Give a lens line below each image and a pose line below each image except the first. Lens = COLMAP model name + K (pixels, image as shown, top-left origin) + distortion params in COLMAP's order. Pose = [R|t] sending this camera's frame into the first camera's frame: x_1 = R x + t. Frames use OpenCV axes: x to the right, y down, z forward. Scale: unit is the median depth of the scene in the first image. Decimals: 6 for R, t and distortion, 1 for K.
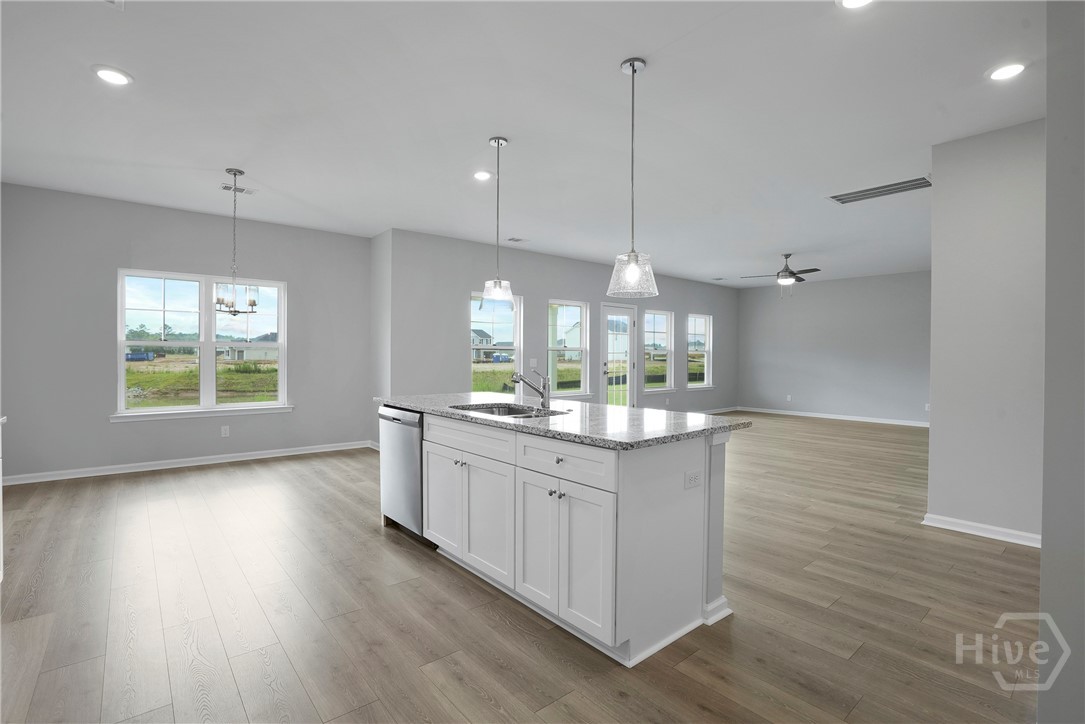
lens RADIAL K [[505.7, 0, 541.1], [0, 505.7, 365.0], [0, 0, 1]] dist [-0.054306, 0.019224]
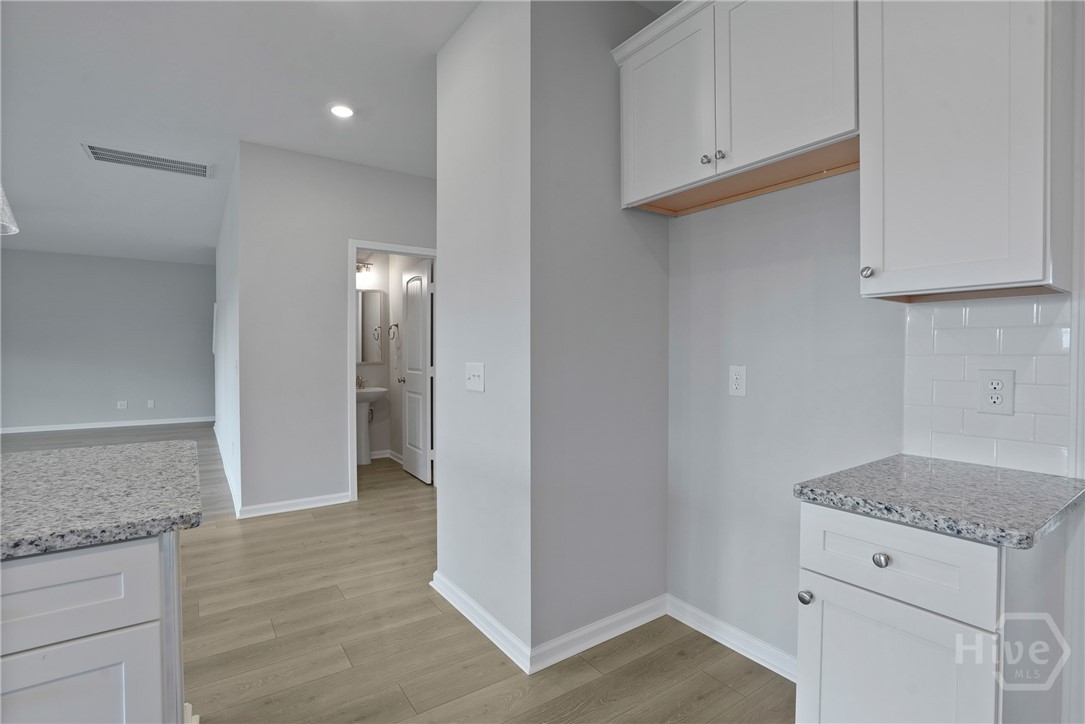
lens RADIAL K [[505.7, 0, 541.1], [0, 505.7, 365.0], [0, 0, 1]] dist [-0.054306, 0.019224]
pose [[0.093270, -0.027625, 0.995258, -0.201594], [0.016560, 0.999520, 0.026191, -0.005970], [-0.995503, 0.014038, 0.093682, 0.378430]]
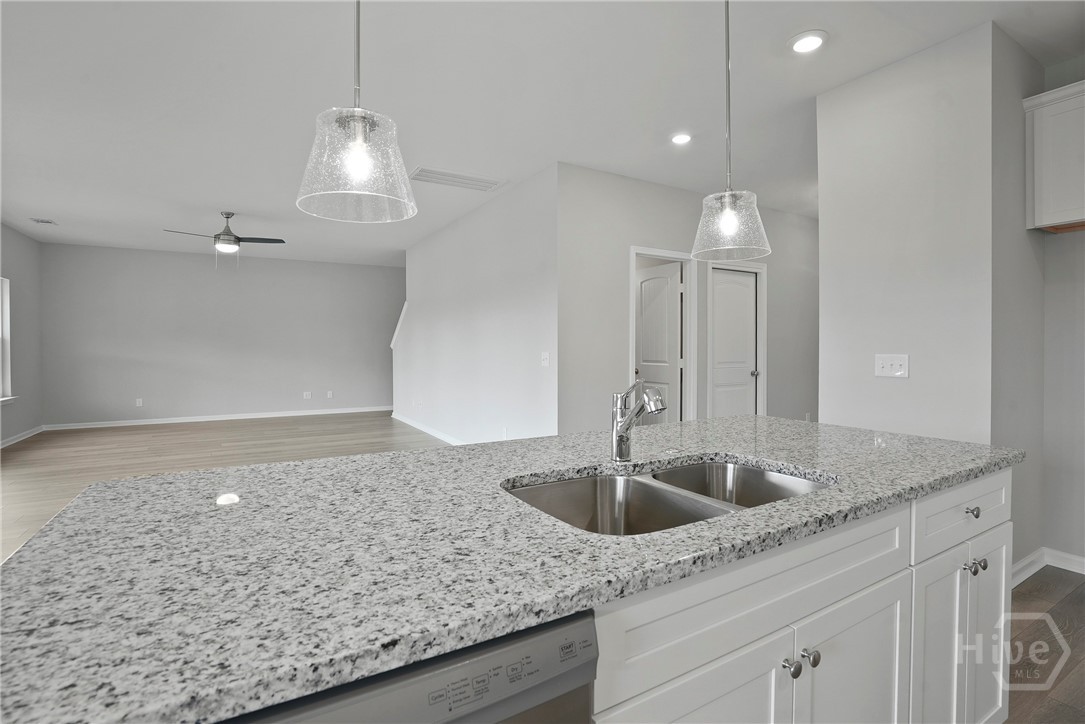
lens RADIAL K [[505.7, 0, 541.1], [0, 505.7, 365.0], [0, 0, 1]] dist [-0.054306, 0.019224]
pose [[0.160664, -0.039538, 0.986217, -0.484960], [0.019521, 0.999129, 0.036875, -0.019641], [-0.986816, 0.013327, 0.161296, 1.080407]]
